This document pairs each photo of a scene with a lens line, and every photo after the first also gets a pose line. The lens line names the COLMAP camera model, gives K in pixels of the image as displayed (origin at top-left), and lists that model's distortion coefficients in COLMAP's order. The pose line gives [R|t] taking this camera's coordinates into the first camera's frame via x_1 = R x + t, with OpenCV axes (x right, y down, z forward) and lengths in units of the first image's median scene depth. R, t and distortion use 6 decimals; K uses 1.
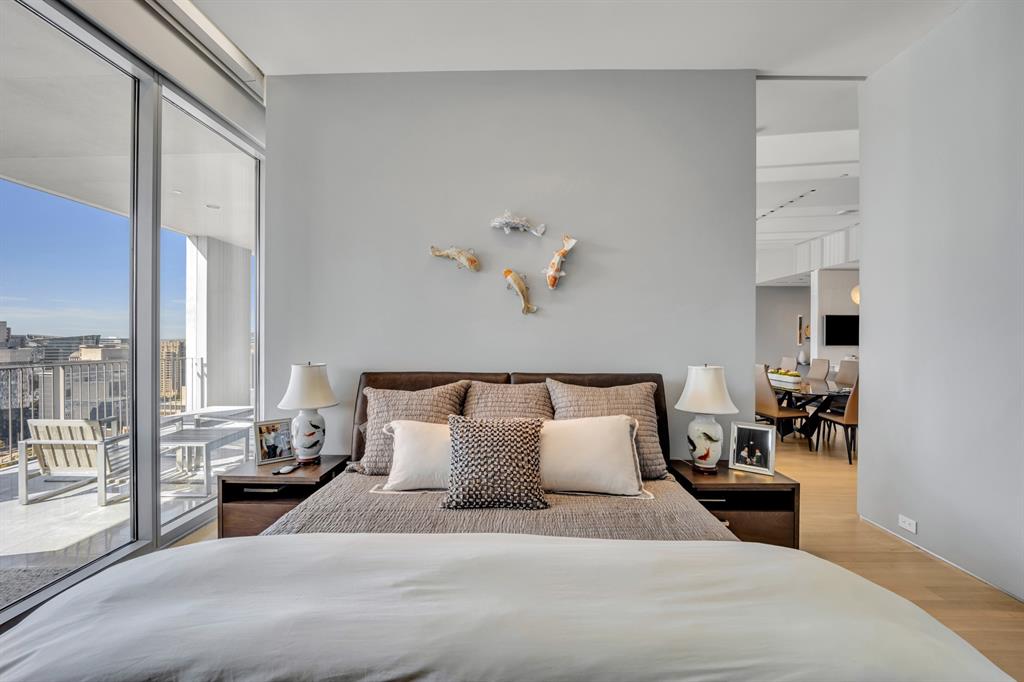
lens RADIAL K [[423.4, 0, 510.1], [0, 423.4, 340.5], [0, 0, 1]] dist [-0.019076, -0.000131]
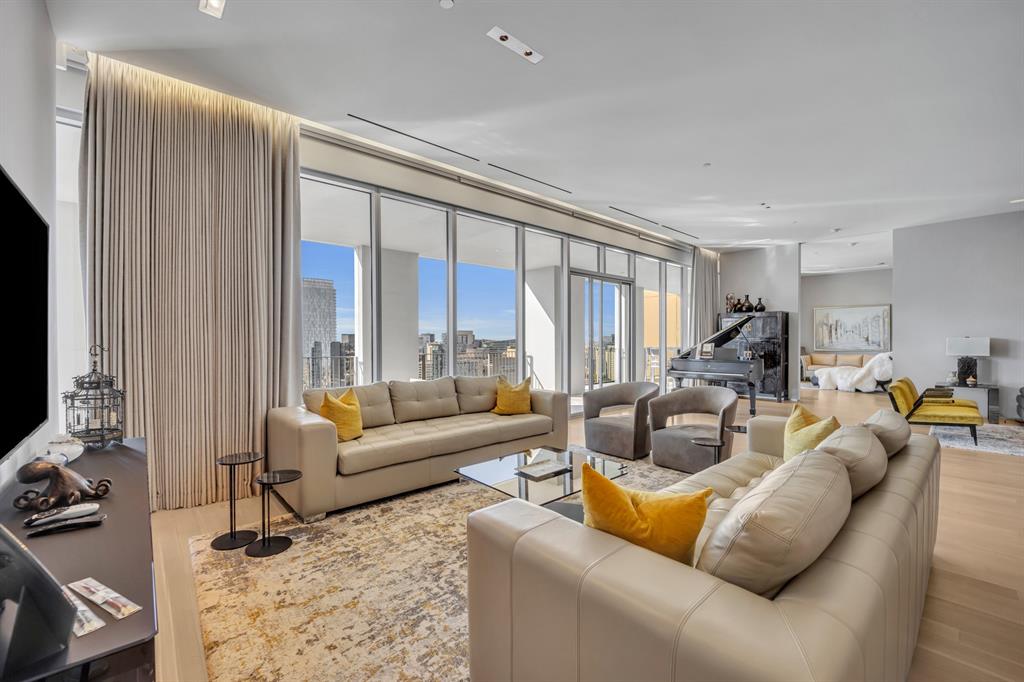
lens RADIAL K [[420.5, 0, 510.0], [0, 420.5, 344.7], [0, 0, 1]] dist [-0.023368, -0.000004]
pose [[0.687360, 0.001584, -0.726315, 0.213357], [0.001969, 0.999990, 0.004044, 0.005463], [0.726314, -0.004210, 0.687350, 0.347624]]
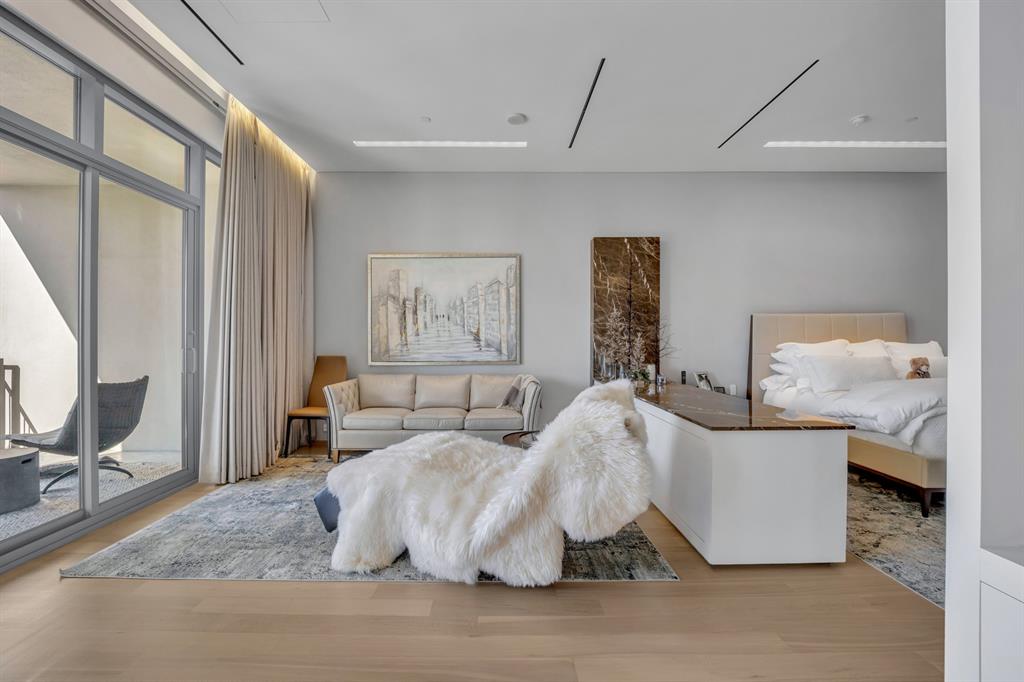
lens RADIAL K [[423.3, 0, 503.5], [0, 423.3, 340.8], [0, 0, 1]] dist [-0.018686, 0.000092]
pose [[0.999353, -0.004660, 0.035664, 0.071932], [0.004768, 0.999984, -0.002958, 0.003689], [-0.035650, 0.003126, 0.999359, 1.389678]]
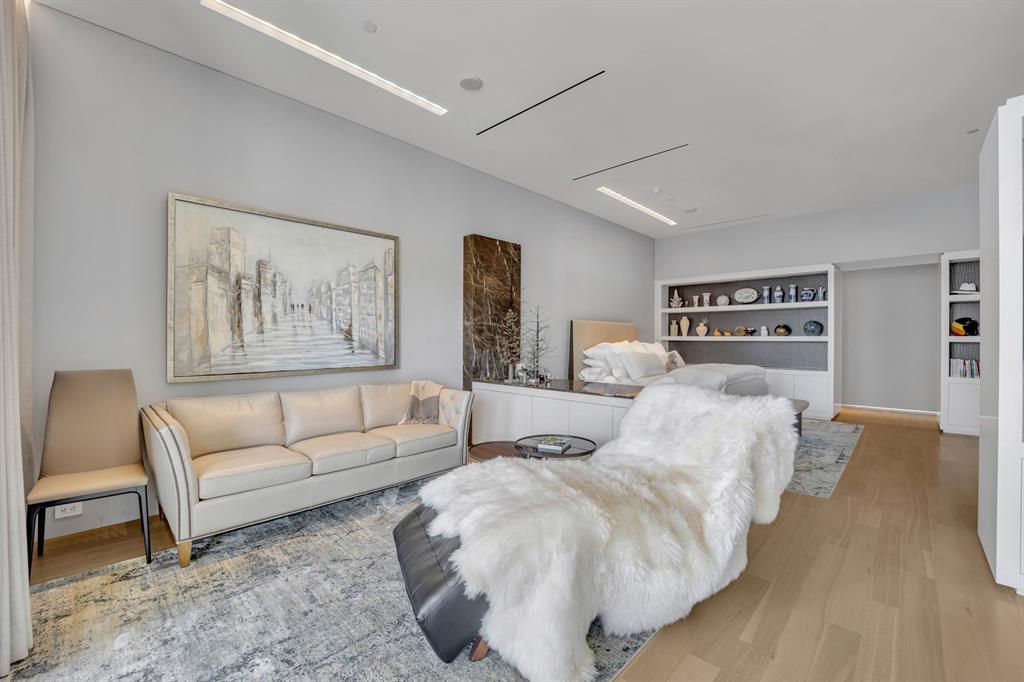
lens RADIAL K [[416.4, 0, 511.5], [0, 416.4, 339.8], [0, 0, 1]] dist [-0.020574, -0.000239]
pose [[0.671133, -0.002973, 0.741331, -0.119082], [0.002808, 0.999995, 0.001469, 0.000928], [-0.741331, 0.001096, 0.671138, 1.530078]]
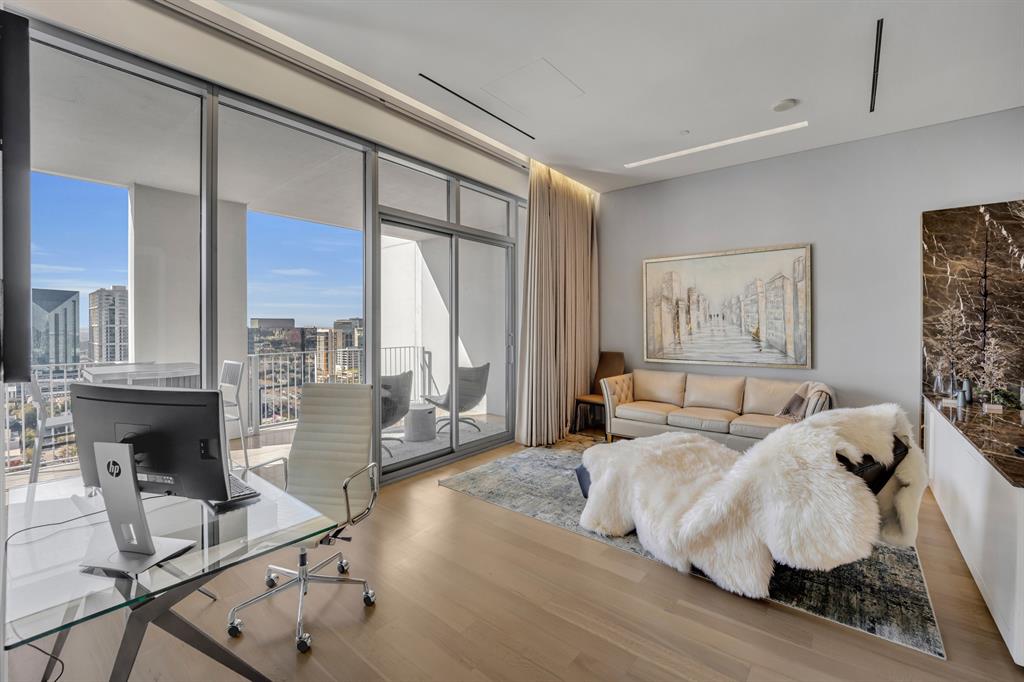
lens RADIAL K [[425.7, 0, 511.0], [0, 425.7, 325.6], [0, 0, 1]] dist [-0.020780, -0.000269]
pose [[0.791497, -0.004964, -0.611153, 0.129351], [0.000910, 0.999975, -0.006943, -0.012118], [0.611173, 0.004940, 0.791482, 1.354585]]
